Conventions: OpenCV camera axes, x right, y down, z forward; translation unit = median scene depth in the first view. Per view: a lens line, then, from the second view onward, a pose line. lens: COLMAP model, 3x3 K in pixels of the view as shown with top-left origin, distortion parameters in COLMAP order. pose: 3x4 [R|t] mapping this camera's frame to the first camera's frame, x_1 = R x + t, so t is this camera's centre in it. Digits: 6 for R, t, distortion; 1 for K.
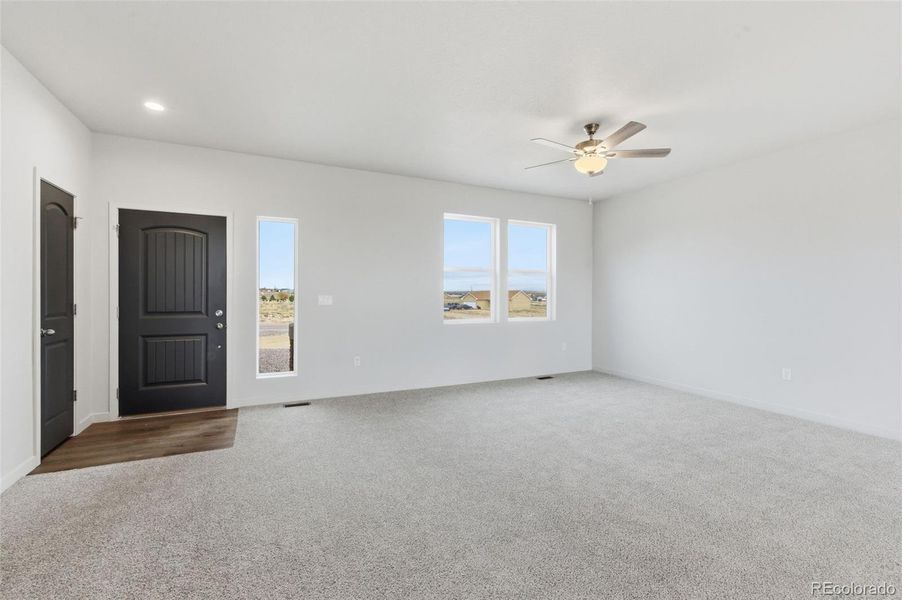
lens RADIAL K [[394.3, 0, 452.9], [0, 394.3, 296.1], [0, 0, 1]] dist [0.008389, 0.000223]
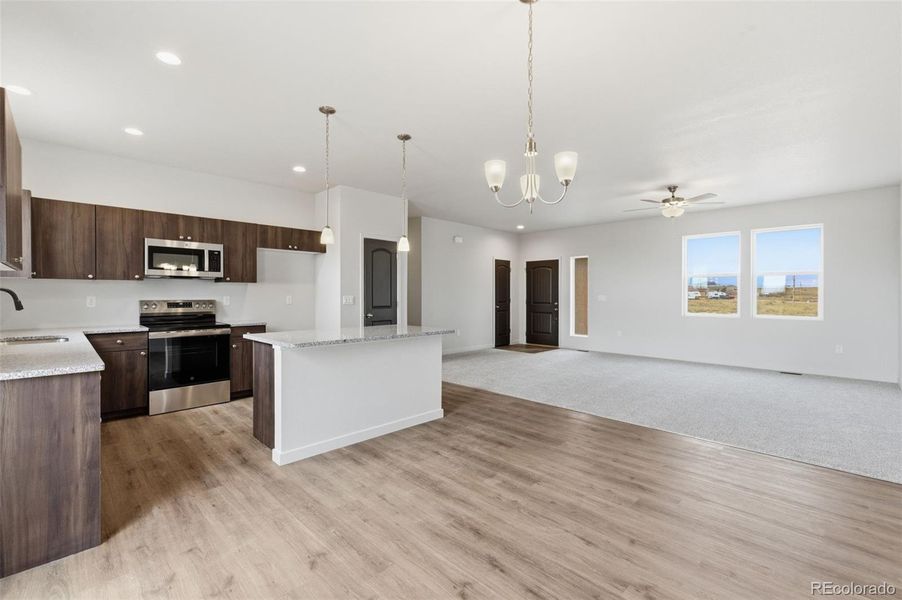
lens RADIAL K [[401.1, 0, 448.5], [0, 401.1, 295.9], [0, 0, 1]] dist [-0.003291, -0.000316]
pose [[0.334640, -0.003149, -0.942341, 1.358392], [-0.004033, 0.999980, -0.004774, 0.014117], [0.942338, 0.005398, 0.334620, -0.317959]]
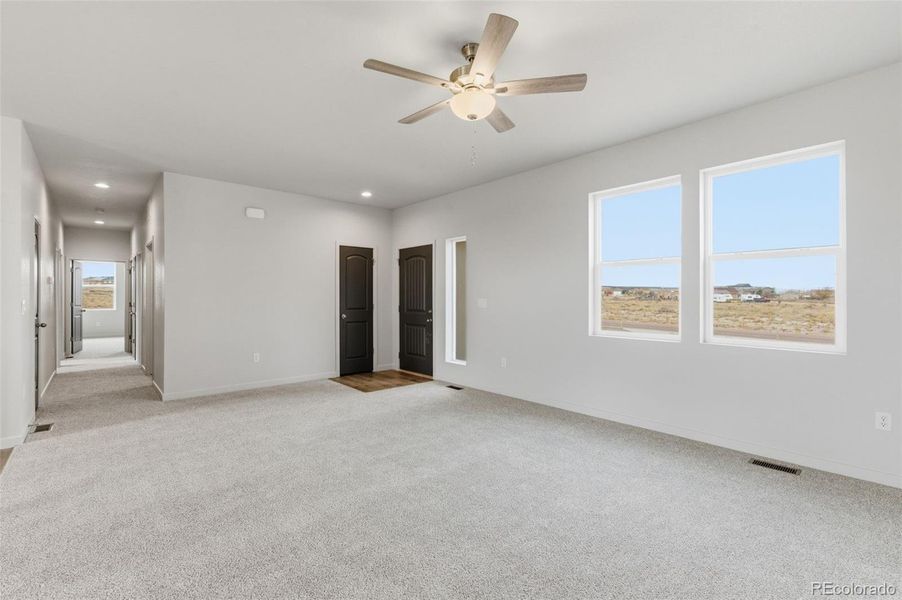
lens RADIAL K [[401.1, 0, 448.5], [0, 401.1, 295.9], [0, 0, 1]] dist [-0.003291, -0.000316]
pose [[0.275968, -0.010843, -0.961106, 0.874733], [-0.003360, 0.999919, -0.012246, 0.004255], [0.961161, 0.006608, 0.275909, 0.689509]]
